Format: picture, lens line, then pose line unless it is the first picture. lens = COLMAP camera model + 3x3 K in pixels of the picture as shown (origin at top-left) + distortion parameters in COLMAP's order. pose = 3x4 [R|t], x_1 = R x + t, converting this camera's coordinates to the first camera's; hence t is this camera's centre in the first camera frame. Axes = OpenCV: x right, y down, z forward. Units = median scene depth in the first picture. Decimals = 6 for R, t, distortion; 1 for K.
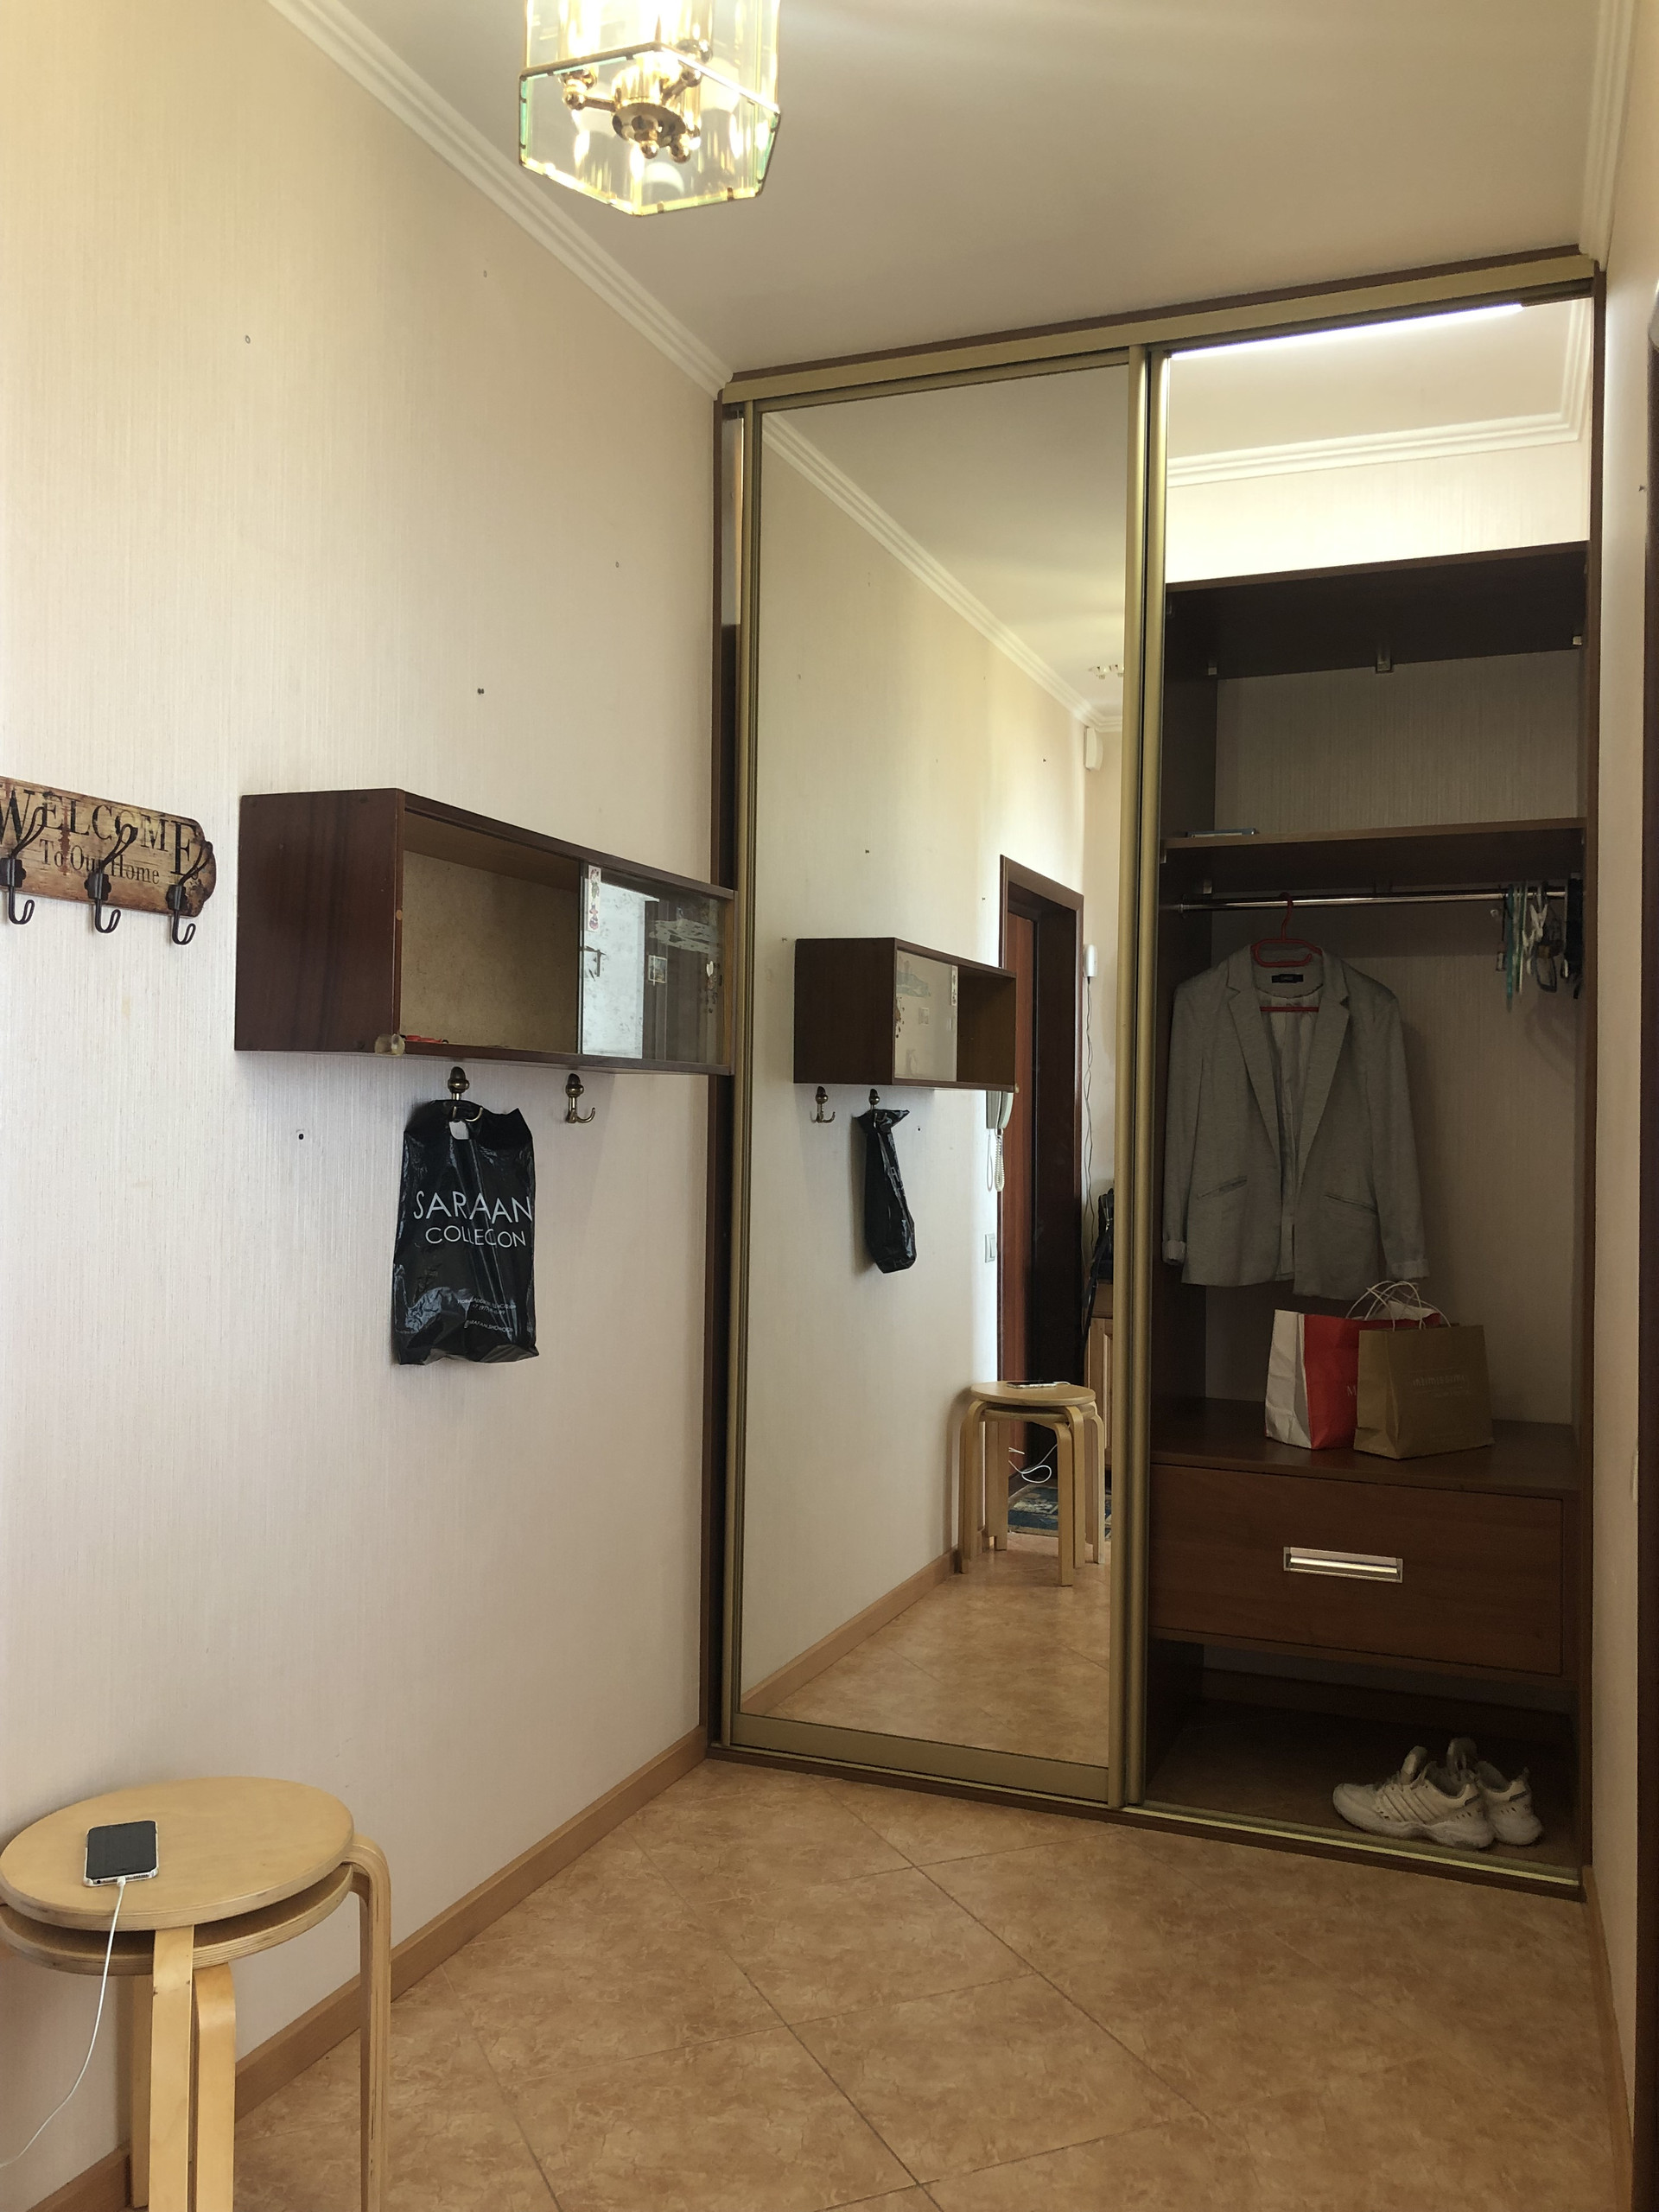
lens RADIAL K [[1856.4, 0, 831.3], [0, 1856.4, 1111.1], [0, 0, 1]] dist [-0.007764, 0.011210]
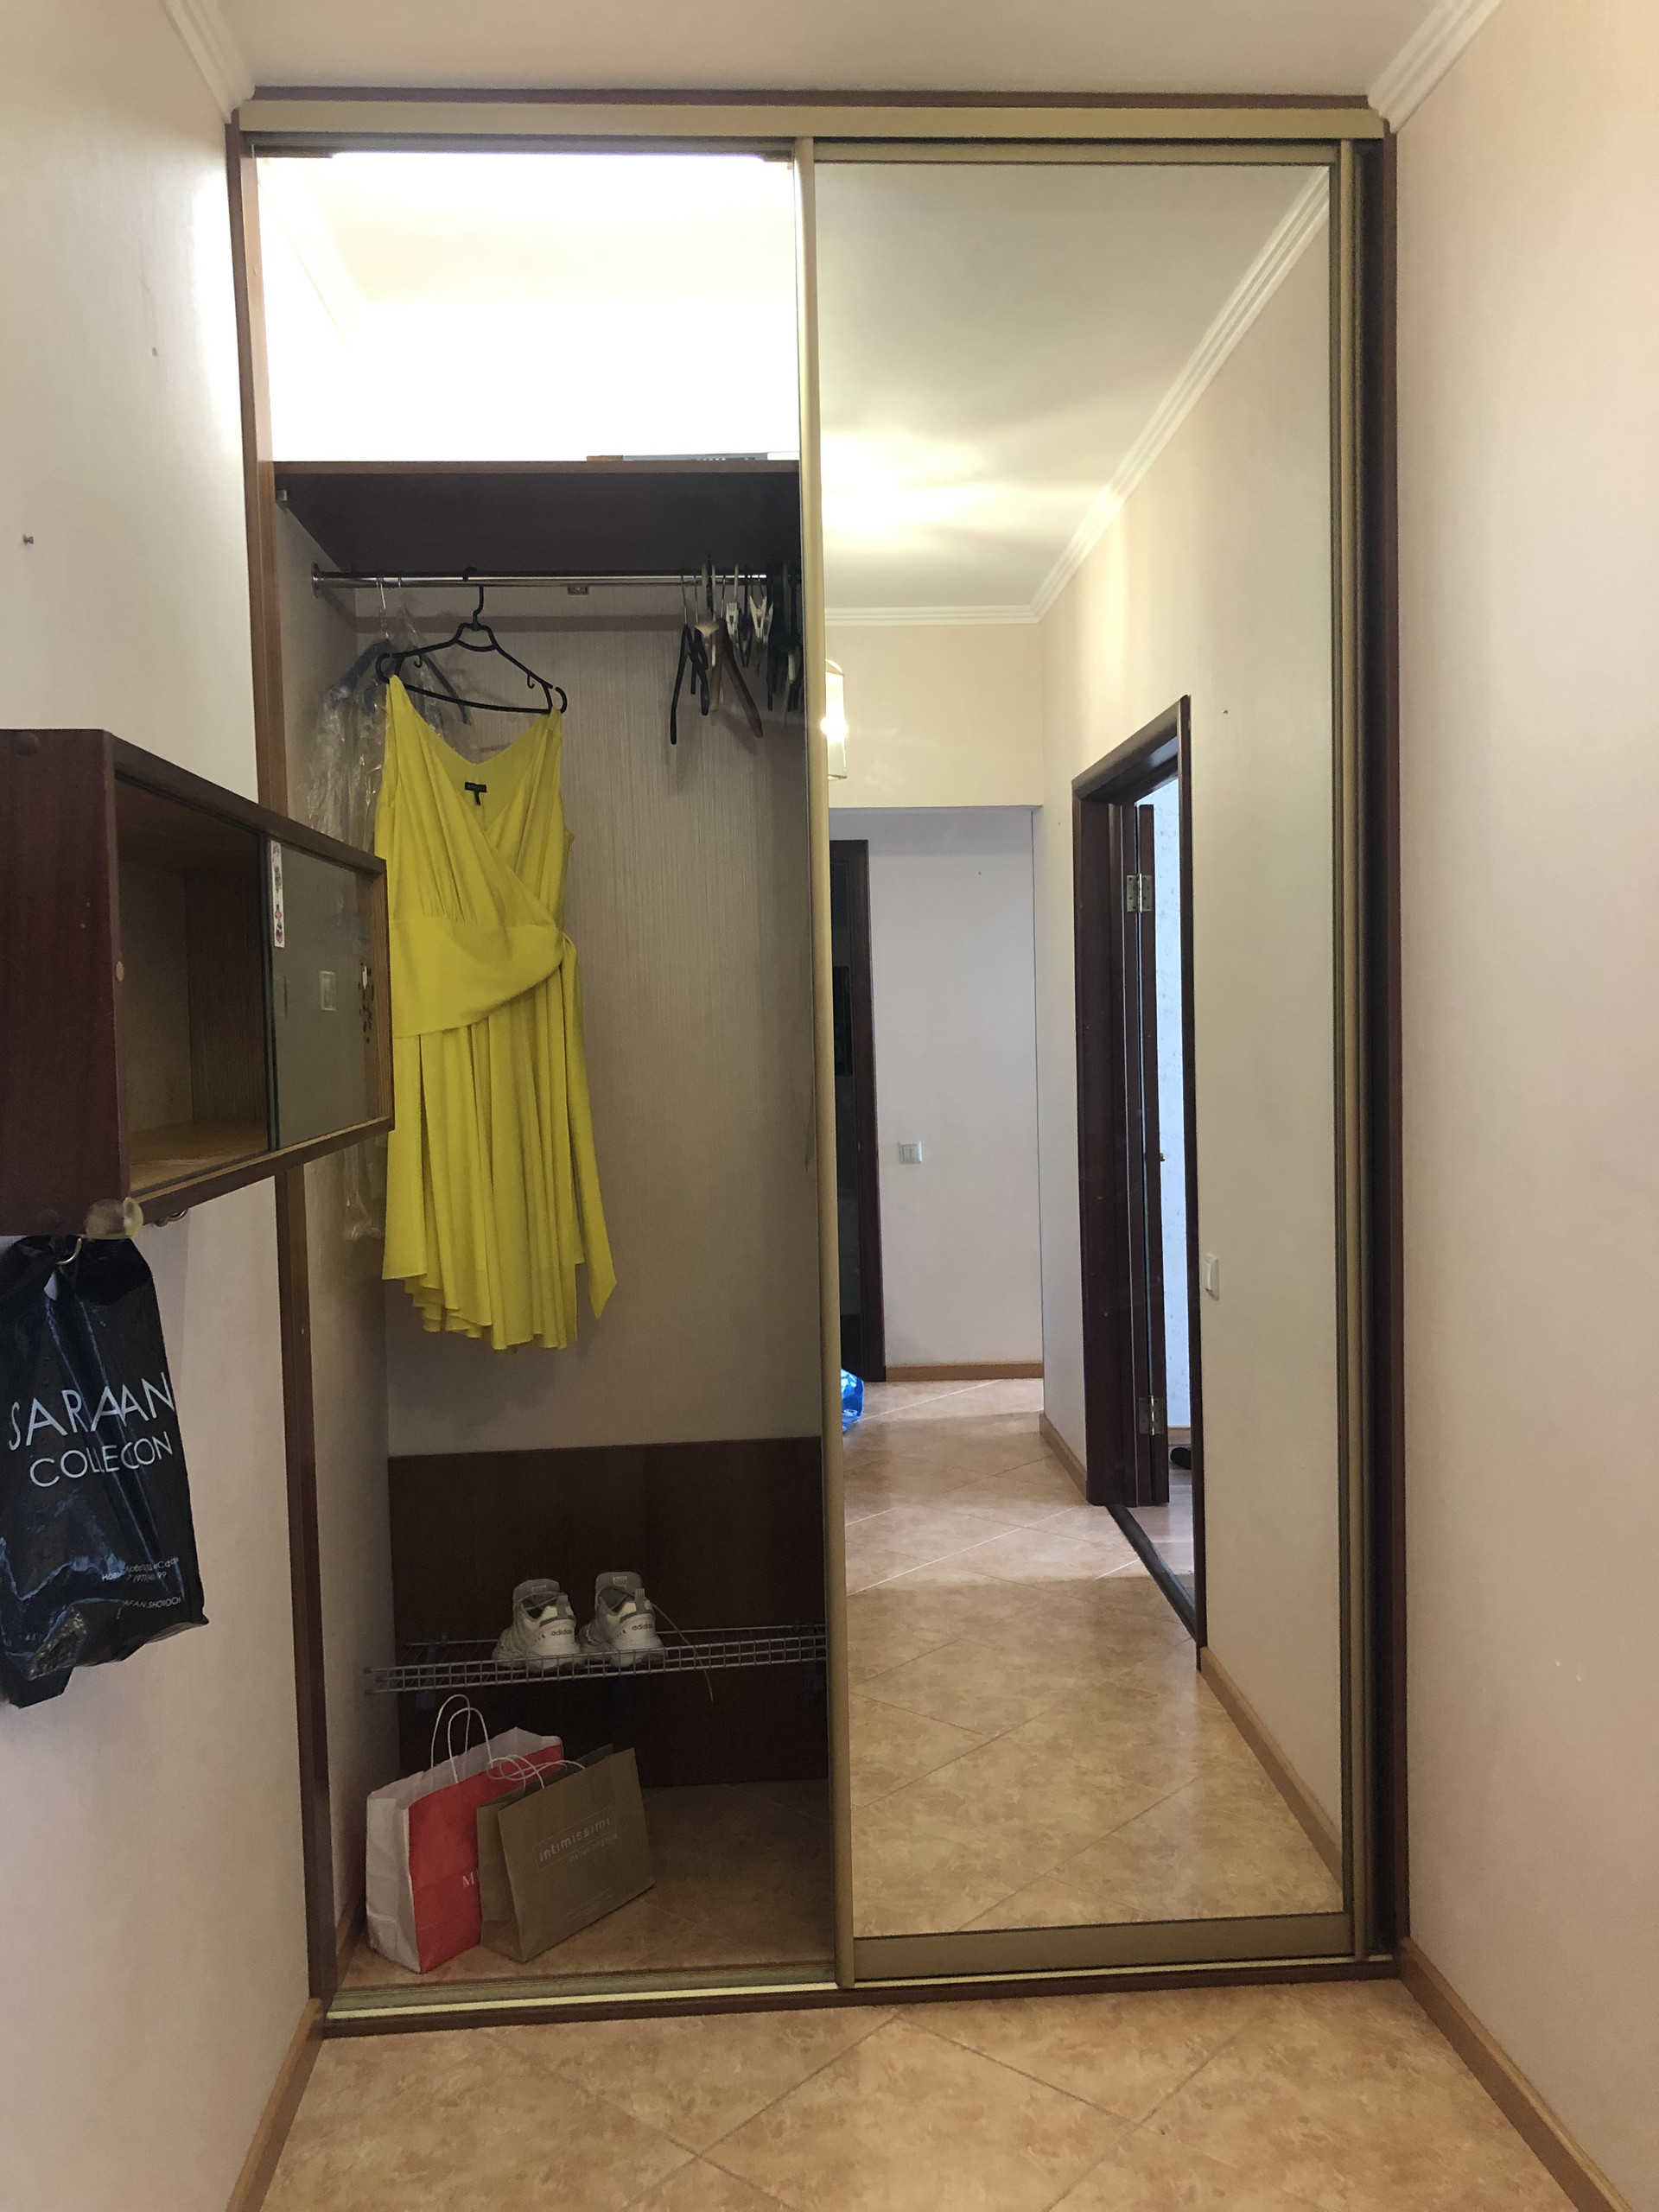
lens RADIAL K [[1856.4, 0, 831.3], [0, 1856.4, 1111.1], [0, 0, 1]] dist [-0.007764, 0.011210]
pose [[0.896606, -0.063367, 0.438271, -0.240994], [0.036117, 0.996876, 0.070245, -0.081151], [-0.441353, -0.047153, 0.896094, 0.361491]]
